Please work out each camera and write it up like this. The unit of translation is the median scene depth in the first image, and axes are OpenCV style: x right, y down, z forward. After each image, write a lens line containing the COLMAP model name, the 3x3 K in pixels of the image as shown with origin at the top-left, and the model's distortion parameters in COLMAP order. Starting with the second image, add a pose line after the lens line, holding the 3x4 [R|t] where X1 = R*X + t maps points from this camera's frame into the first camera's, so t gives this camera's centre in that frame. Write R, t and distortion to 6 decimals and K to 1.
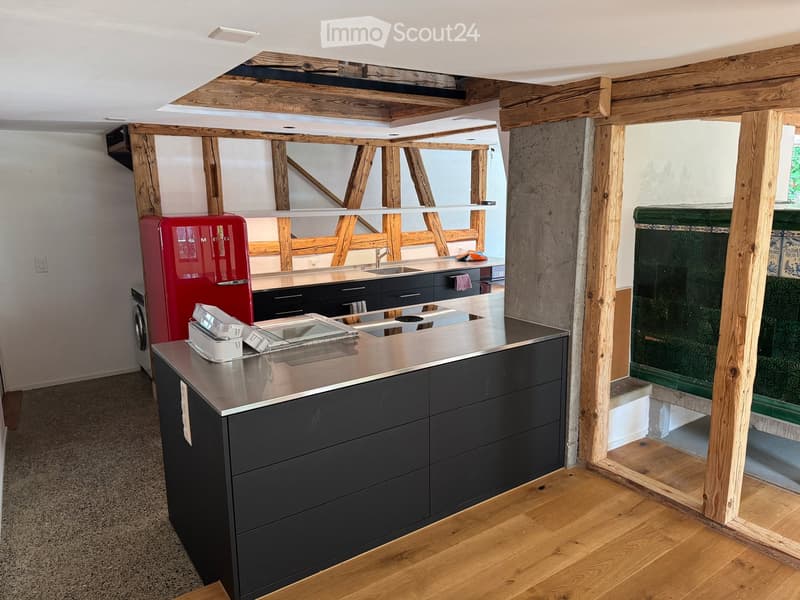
lens RADIAL K [[563.9, 0, 404.7], [0, 563.9, 304.2], [0, 0, 1]] dist [0.049368, -0.066097]
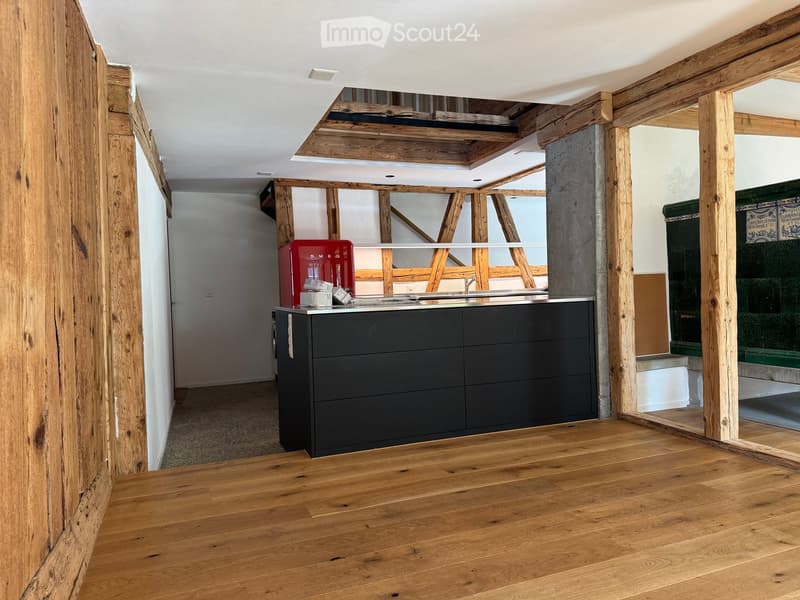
lens RADIAL K [[563.9, 0, 400.6], [0, 563.9, 305.3], [0, 0, 1]] dist [0.049368, -0.066097]
pose [[0.970464, -0.014827, -0.240791, 0.159269], [-0.024259, 0.987053, -0.158550, 0.232690], [0.240025, 0.159709, 0.957539, -0.216154]]
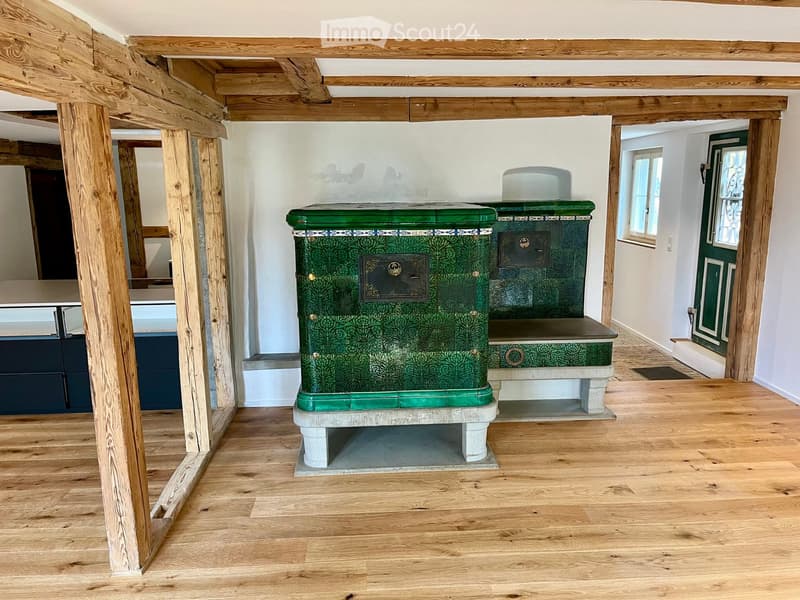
lens RADIAL K [[609.8, 0, 399.3], [0, 609.8, 306.9], [0, 0, 1]] dist [0.026997, -0.004996]
pose [[0.851335, 0.106764, -0.513644, 1.210879], [-0.105813, 0.993896, 0.031208, -0.021804], [0.513841, 0.027782, 0.857436, 0.043508]]
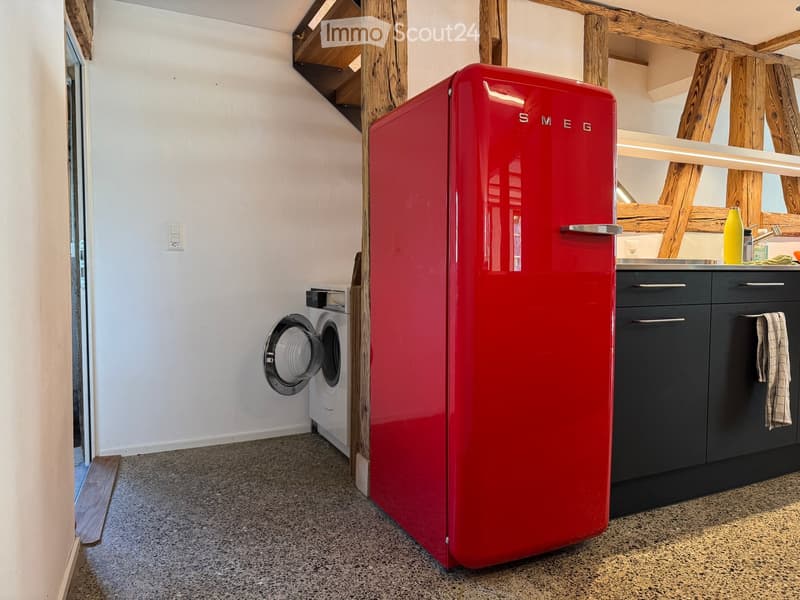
lens RADIAL K [[563.9, 0, 395.8], [0, 563.9, 300.4], [0, 0, 1]] dist [0.049368, -0.066097]
pose [[0.986884, 0.020830, -0.160082, -0.457847], [-0.043836, 0.988959, -0.141560, 0.097074], [0.155366, 0.146721, 0.976900, 0.681206]]
